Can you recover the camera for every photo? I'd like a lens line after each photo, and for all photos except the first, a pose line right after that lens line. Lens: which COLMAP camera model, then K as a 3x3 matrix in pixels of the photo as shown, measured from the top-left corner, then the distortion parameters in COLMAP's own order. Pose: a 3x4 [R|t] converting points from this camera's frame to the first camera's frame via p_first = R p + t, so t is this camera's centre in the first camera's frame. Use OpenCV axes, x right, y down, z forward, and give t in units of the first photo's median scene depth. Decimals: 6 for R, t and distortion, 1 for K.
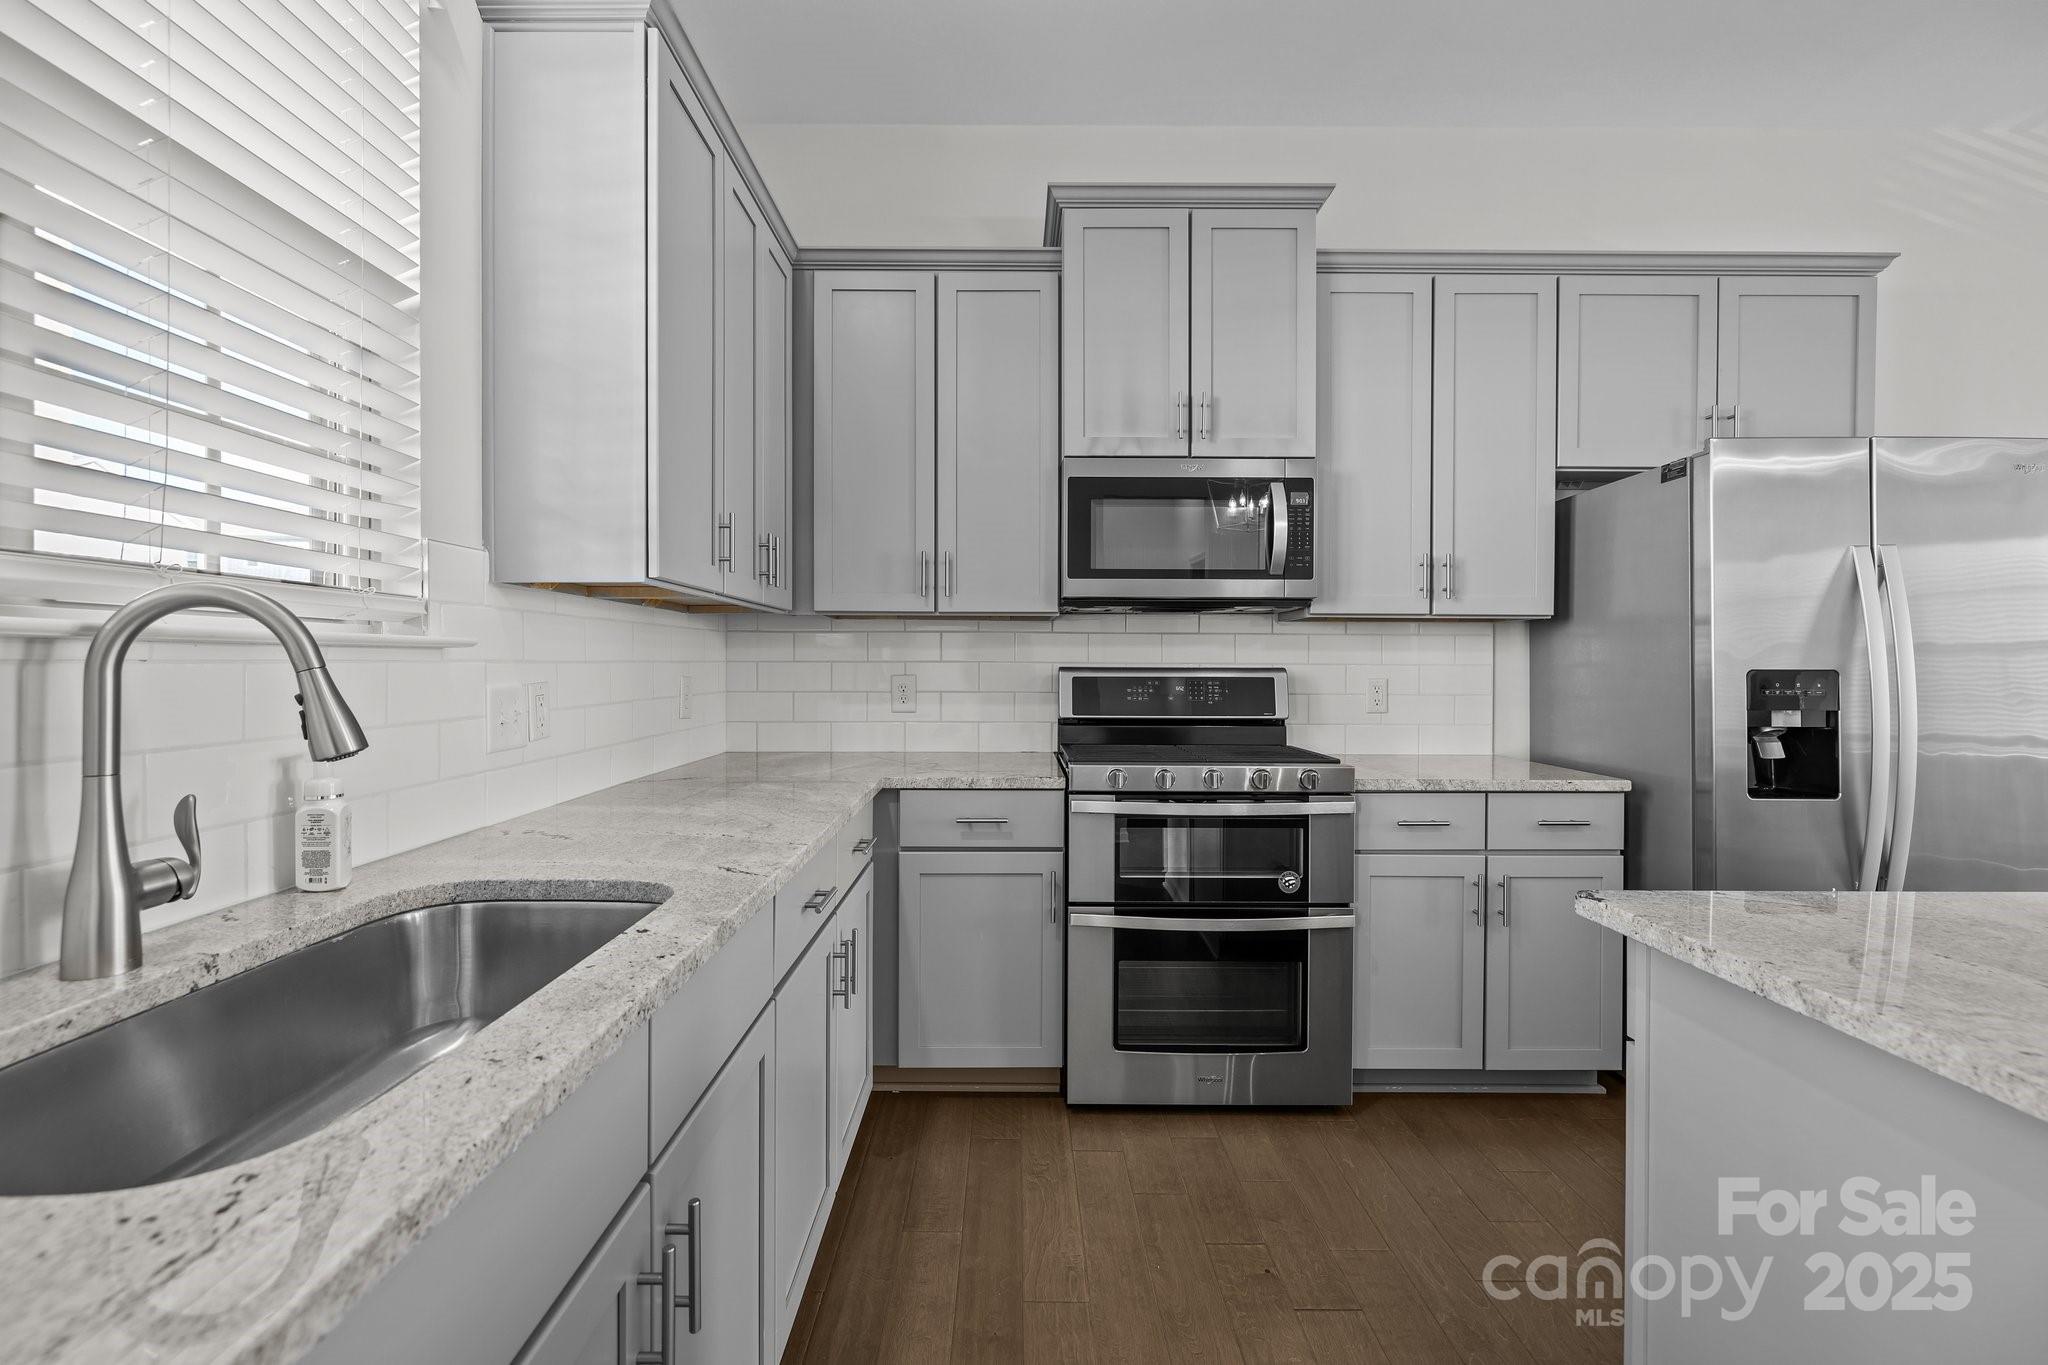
lens RADIAL K [[863.1, 0, 1009.3], [0, 863.1, 671.4], [0, 0, 1]] dist [-0.003850, 0.000584]
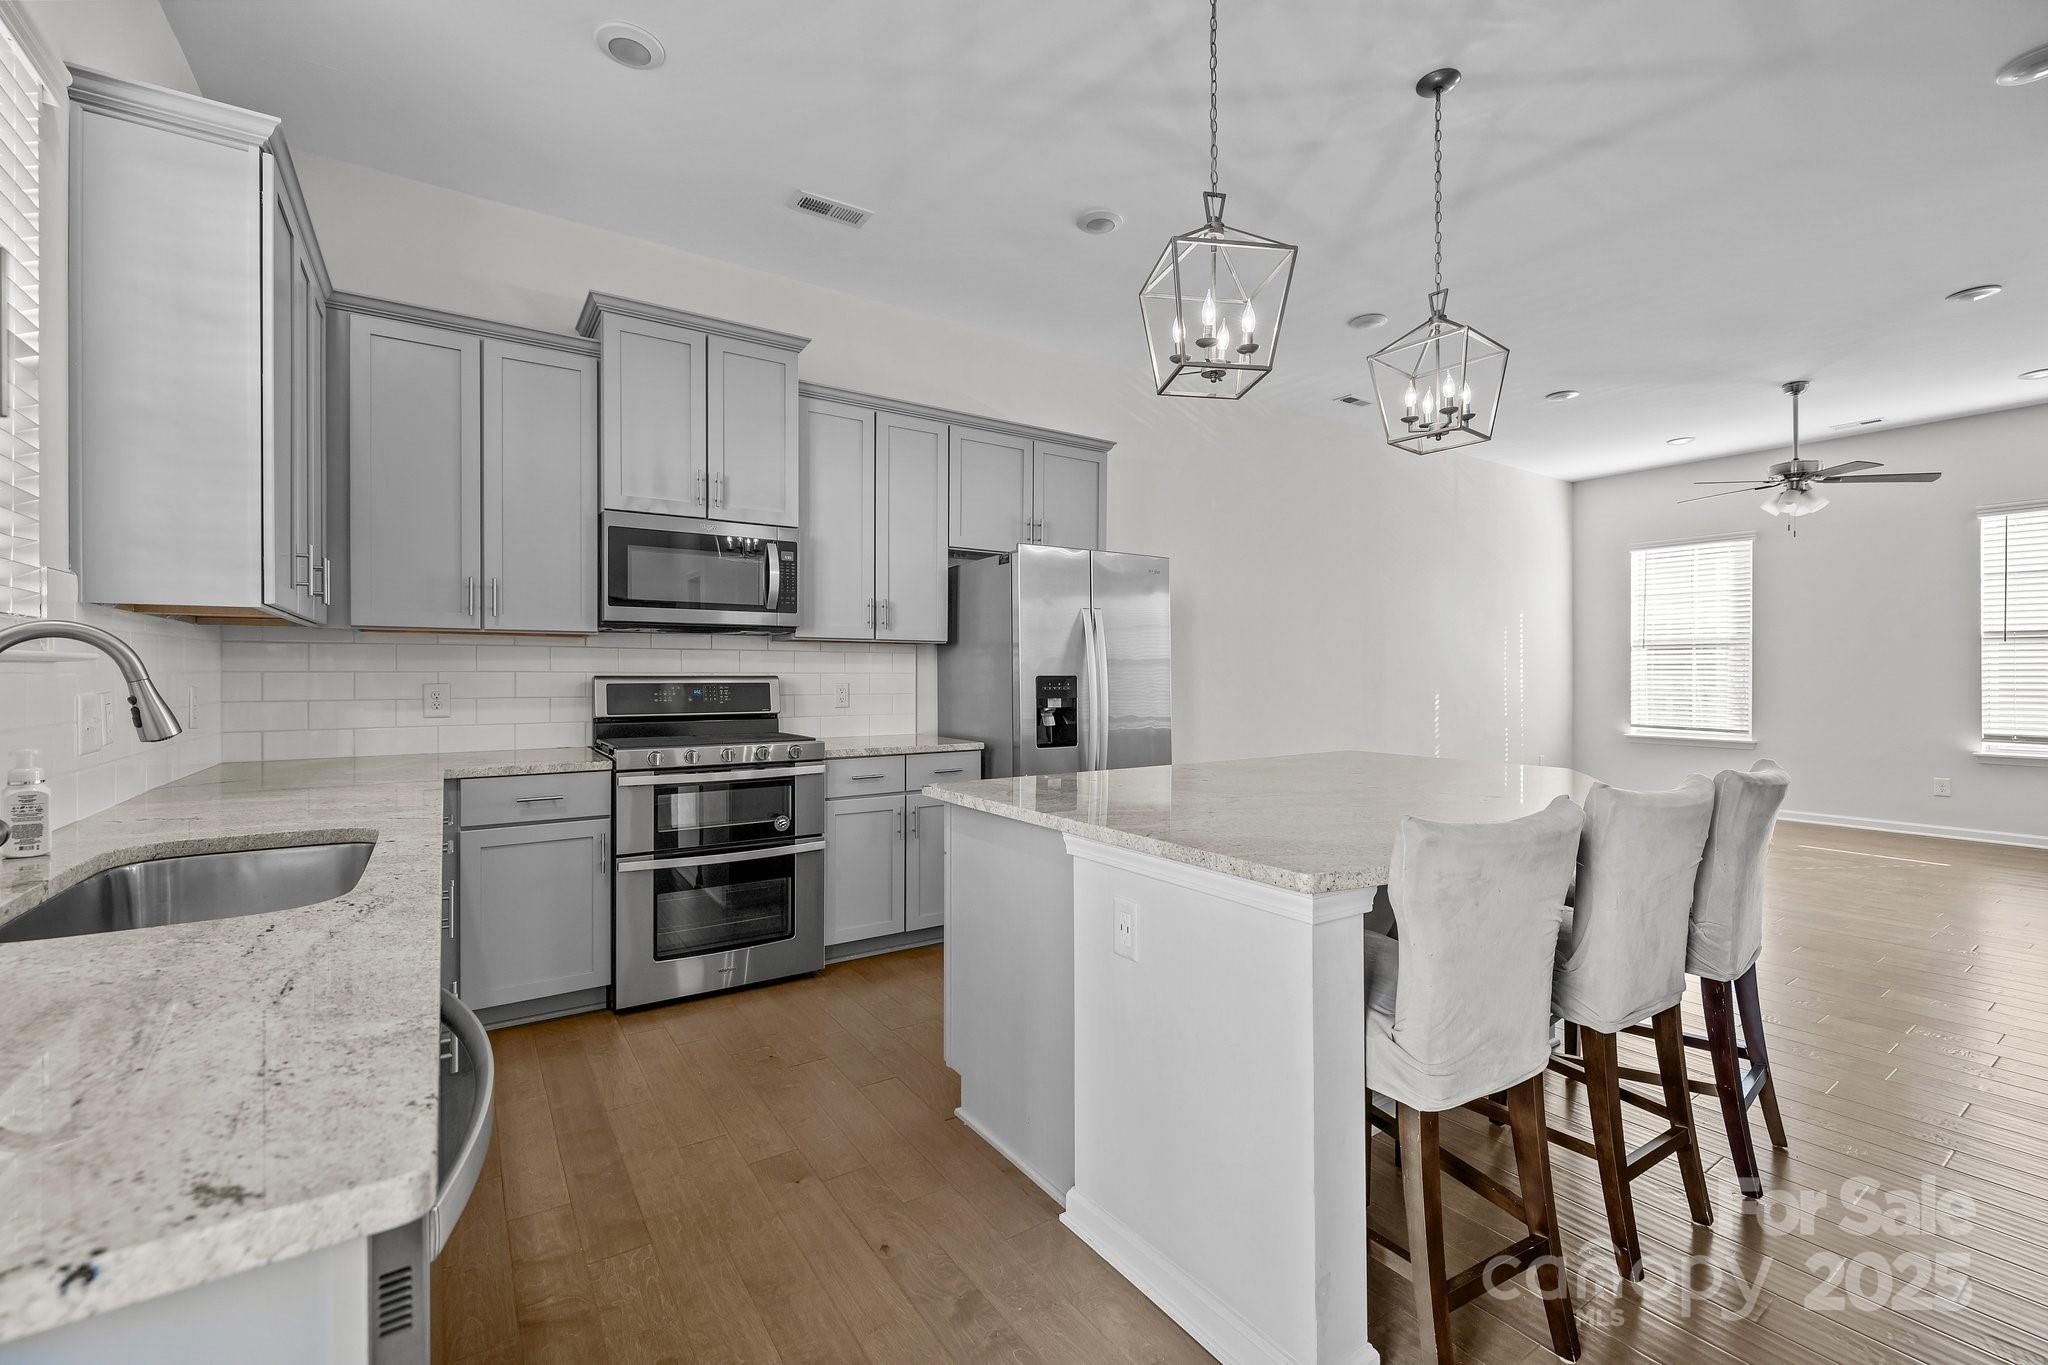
lens RADIAL K [[863.1, 0, 1016.9], [0, 863.1, 673.9], [0, 0, 1]] dist [-0.003850, 0.000584]
pose [[0.833391, -0.002866, 0.552677, -0.144463], [0.005838, 0.999976, -0.003618, 0.000306], [-0.552654, 0.006242, 0.833388, -0.420442]]
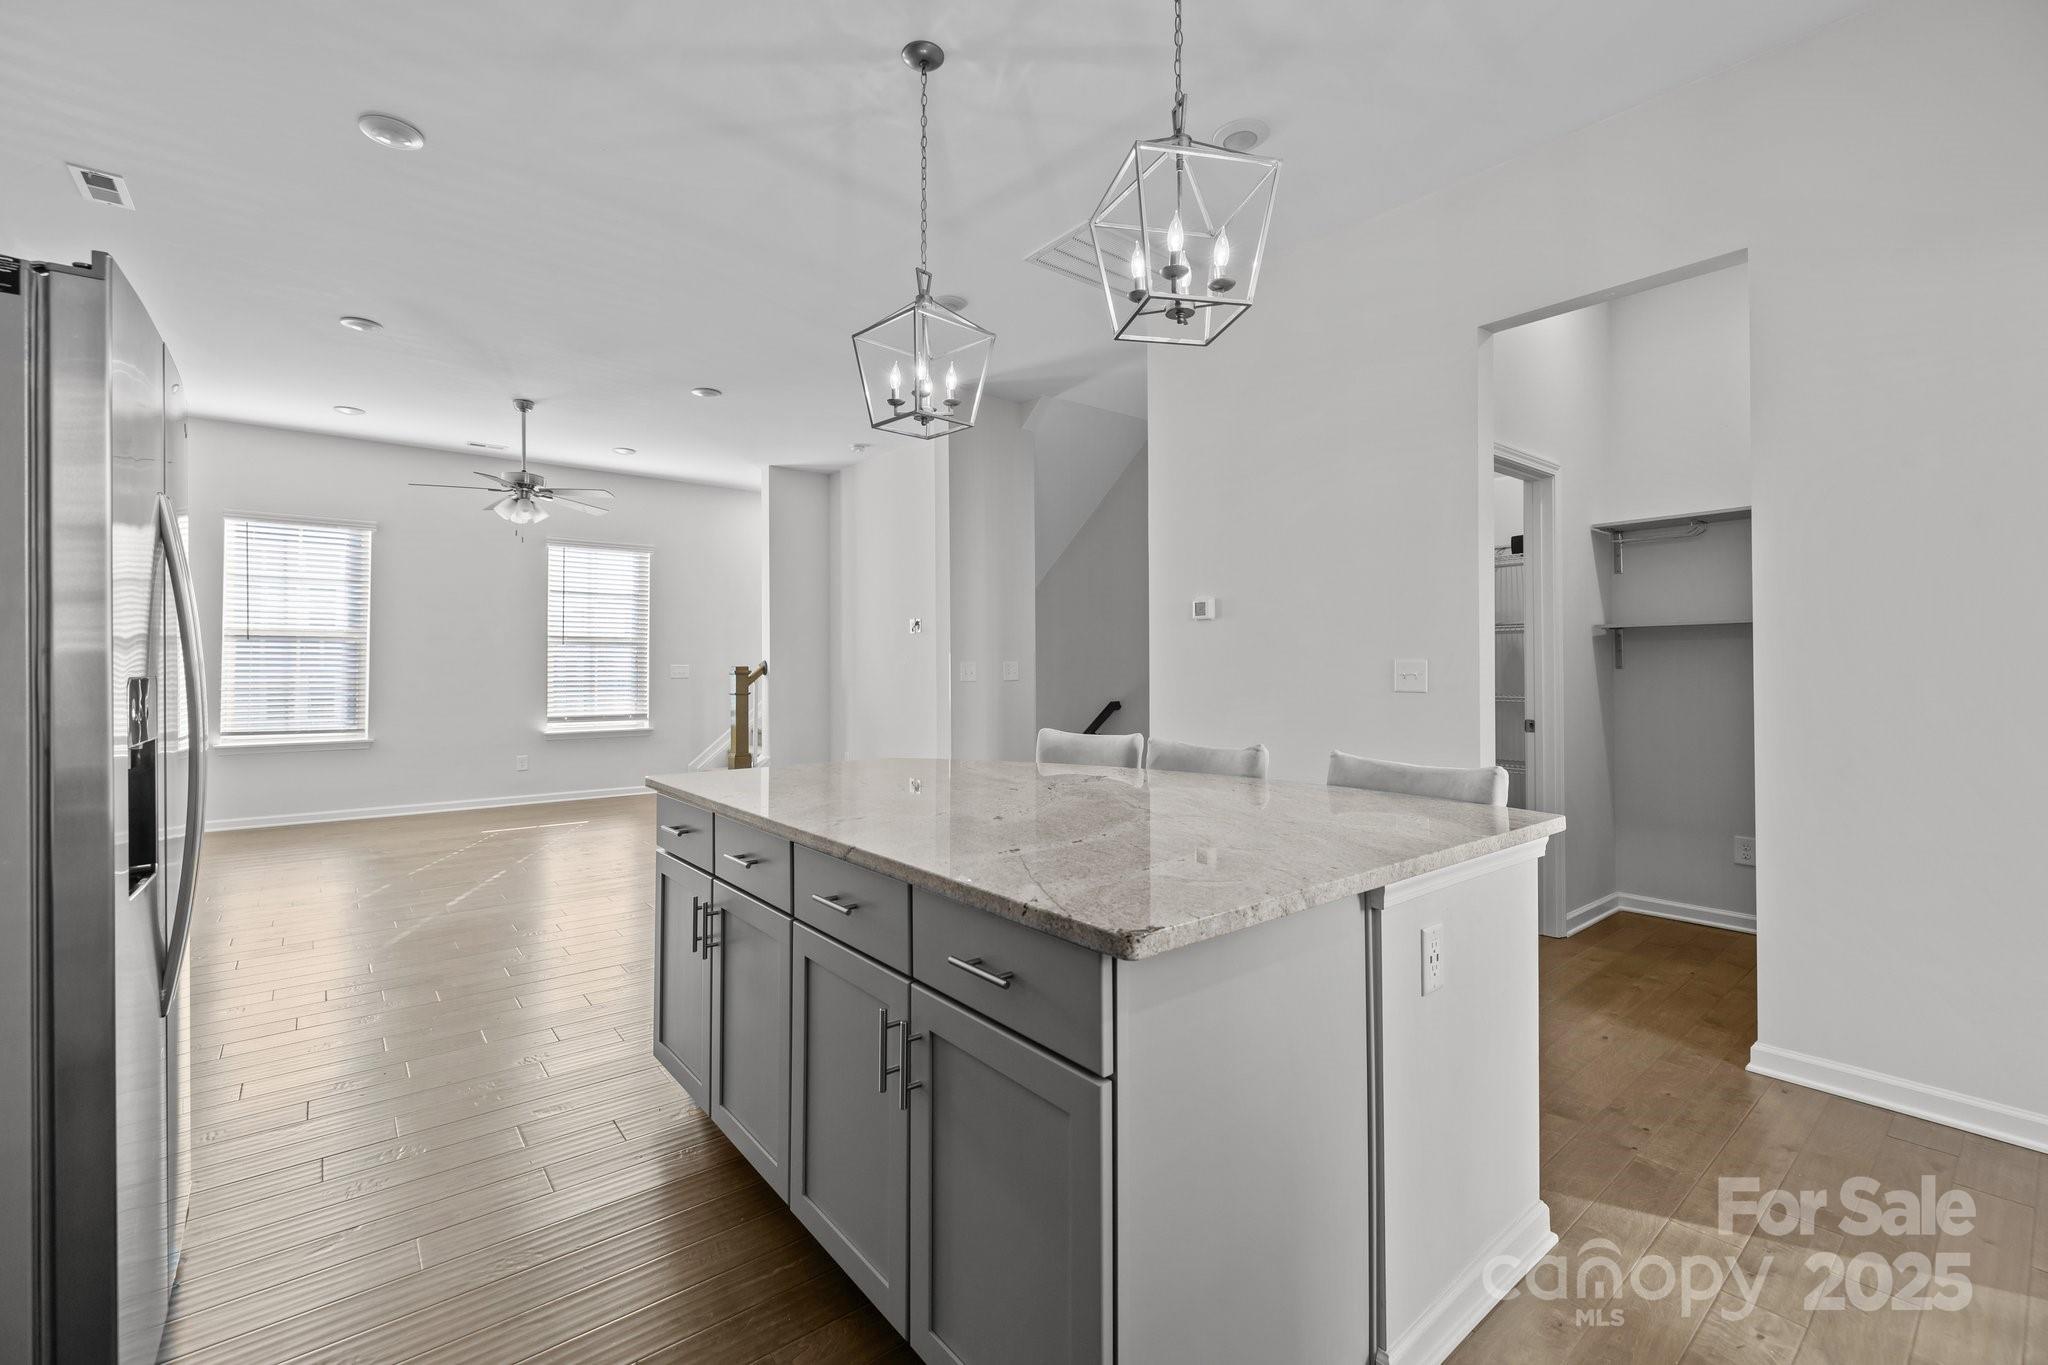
lens RADIAL K [[863.1, 0, 1027.3], [0, 863.1, 670.0], [0, 0, 1]] dist [-0.003850, 0.000584]
pose [[-0.629773, -0.004779, 0.776764, 0.018760], [0.003382, 0.999955, 0.008894, -0.013699], [-0.776772, 0.008228, -0.629728, 0.837397]]
